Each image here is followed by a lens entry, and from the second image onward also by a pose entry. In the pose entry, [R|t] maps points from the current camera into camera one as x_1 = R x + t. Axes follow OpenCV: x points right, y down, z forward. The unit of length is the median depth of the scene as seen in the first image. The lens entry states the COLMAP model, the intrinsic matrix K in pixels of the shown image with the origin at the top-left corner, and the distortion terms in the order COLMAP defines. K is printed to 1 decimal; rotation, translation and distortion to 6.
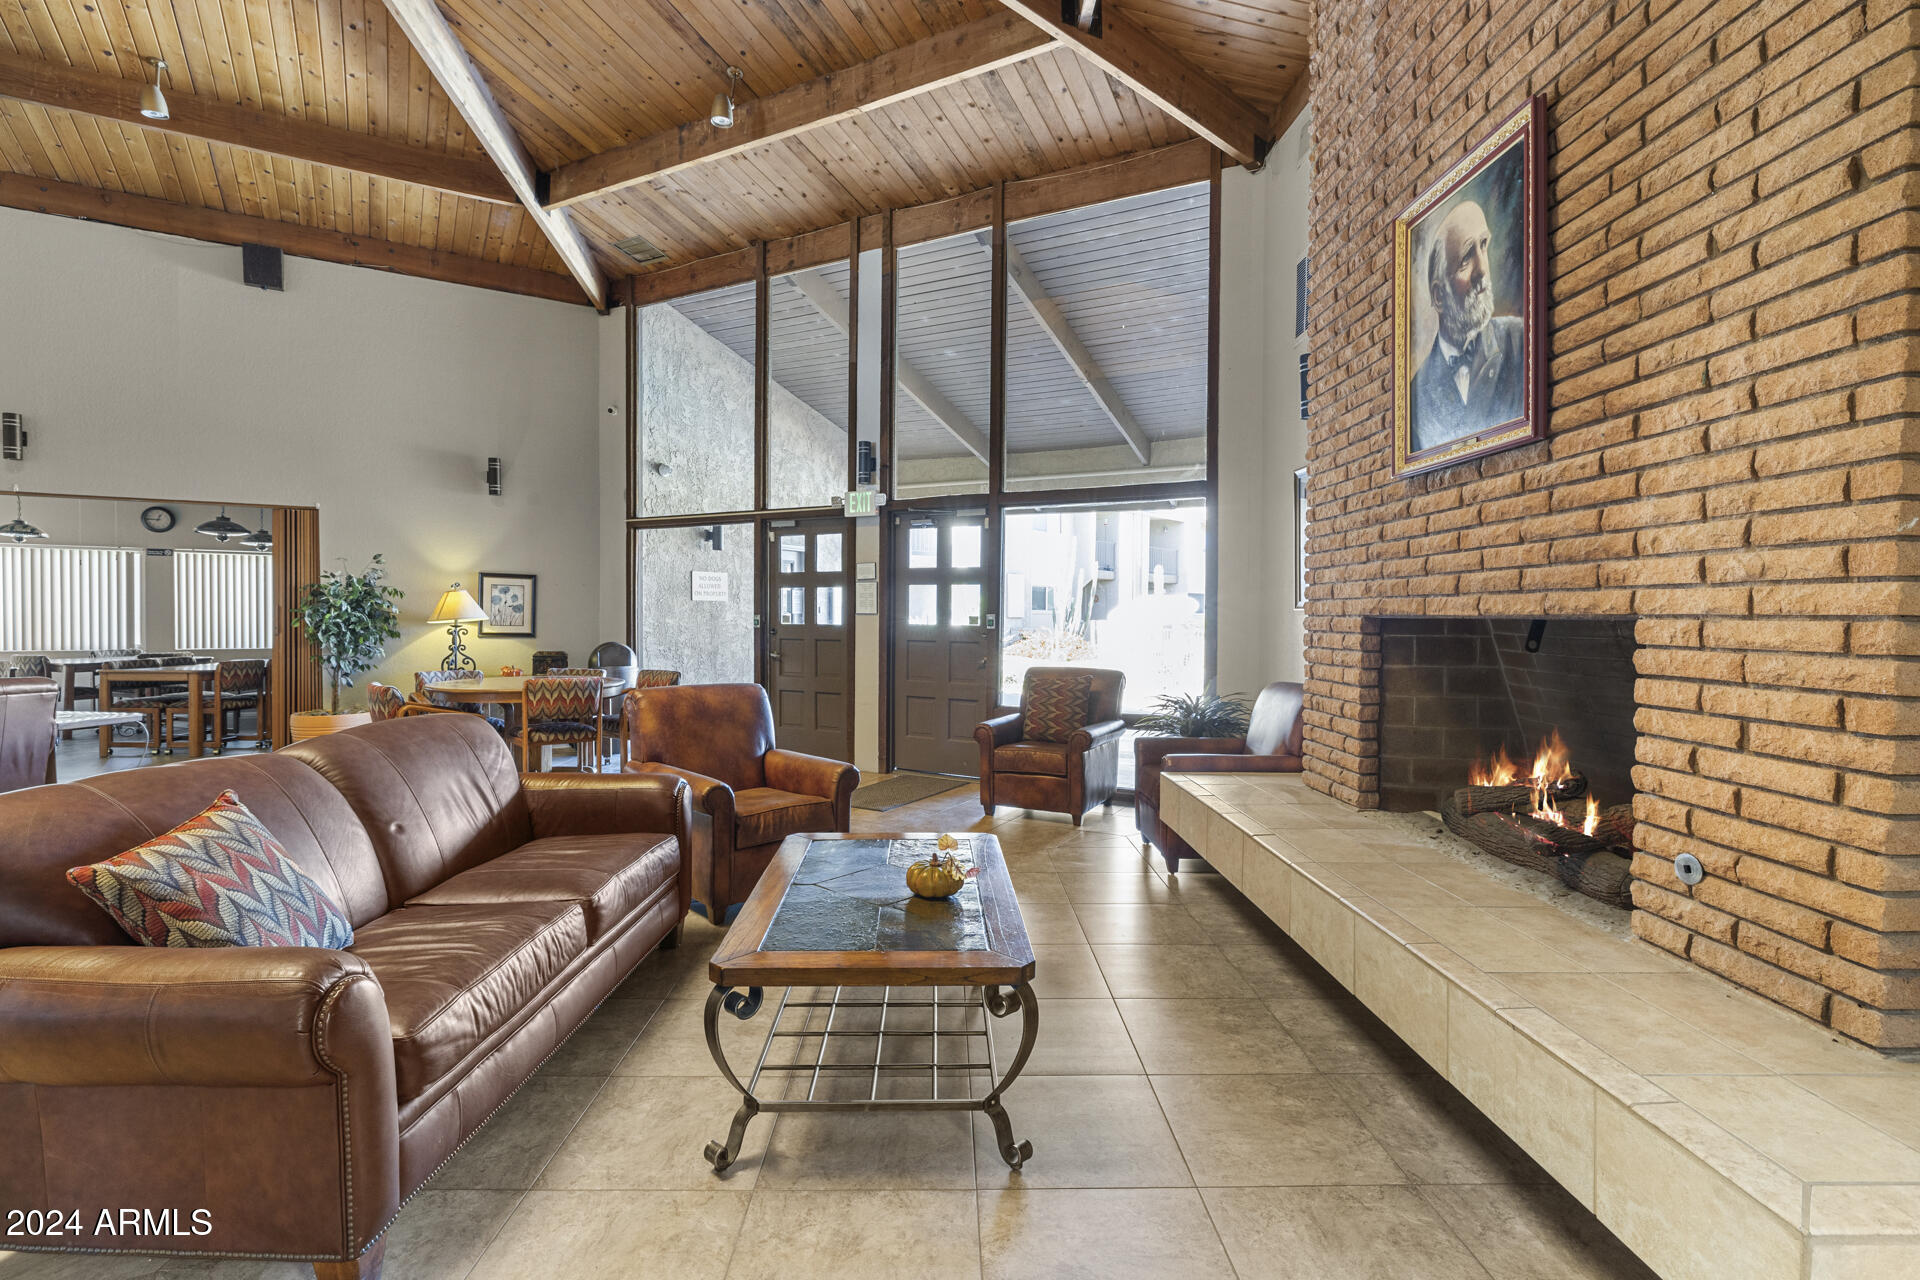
lens RADIAL K [[902.7, 0, 960.6], [0, 902.7, 630.5], [0, 0, 1]] dist [-0.011191, 0.004659]
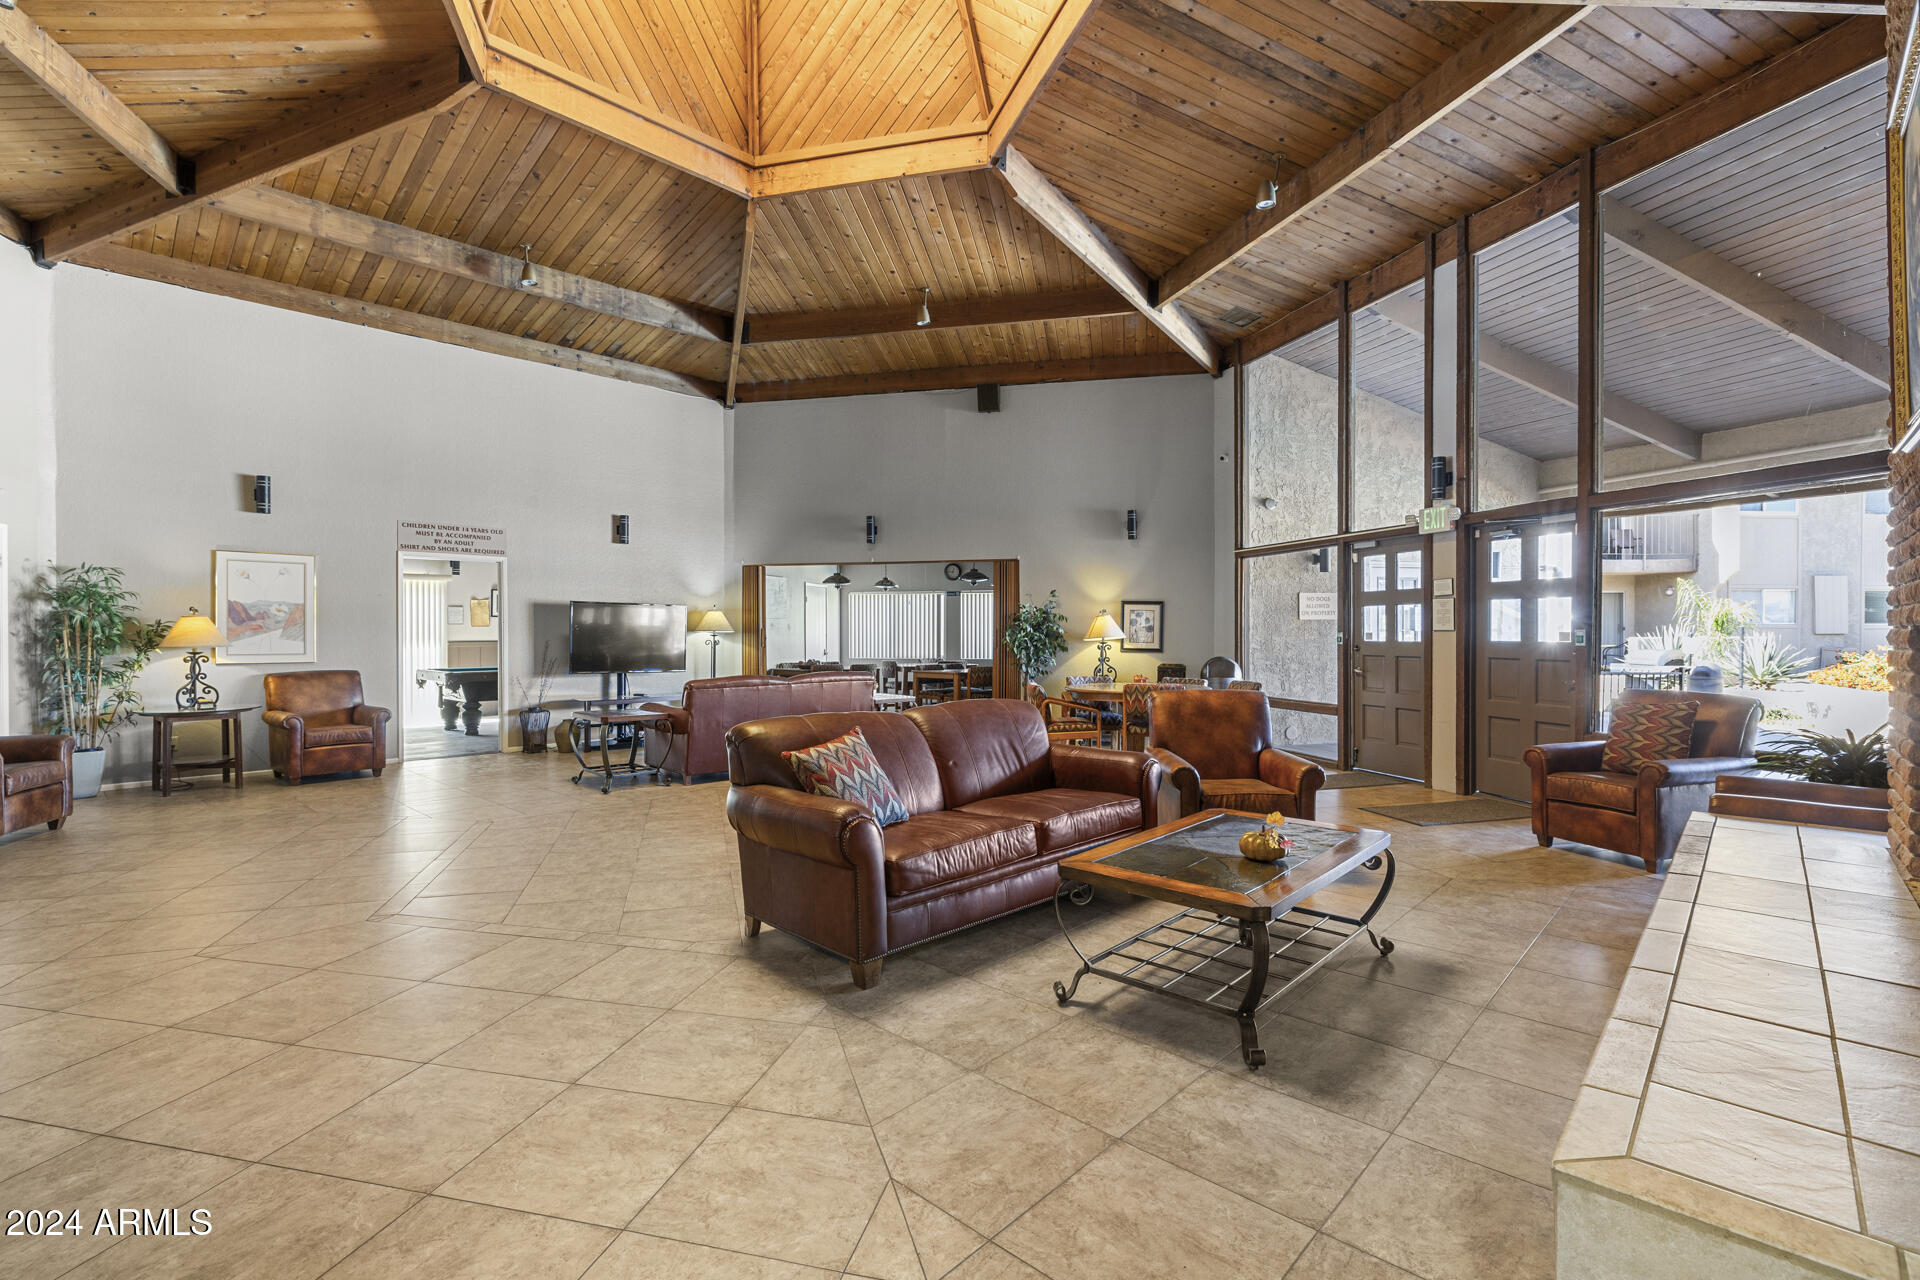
lens RADIAL K [[855.6, 0, 955.4], [0, 855.6, 628.3], [0, 0, 1]] dist [-0.004946, 0.000865]
pose [[0.721893, -0.010937, -0.691919, 0.152592], [-0.005797, 0.999744, -0.021850, 0.002635], [0.691981, 0.019785, 0.721645, -0.041787]]
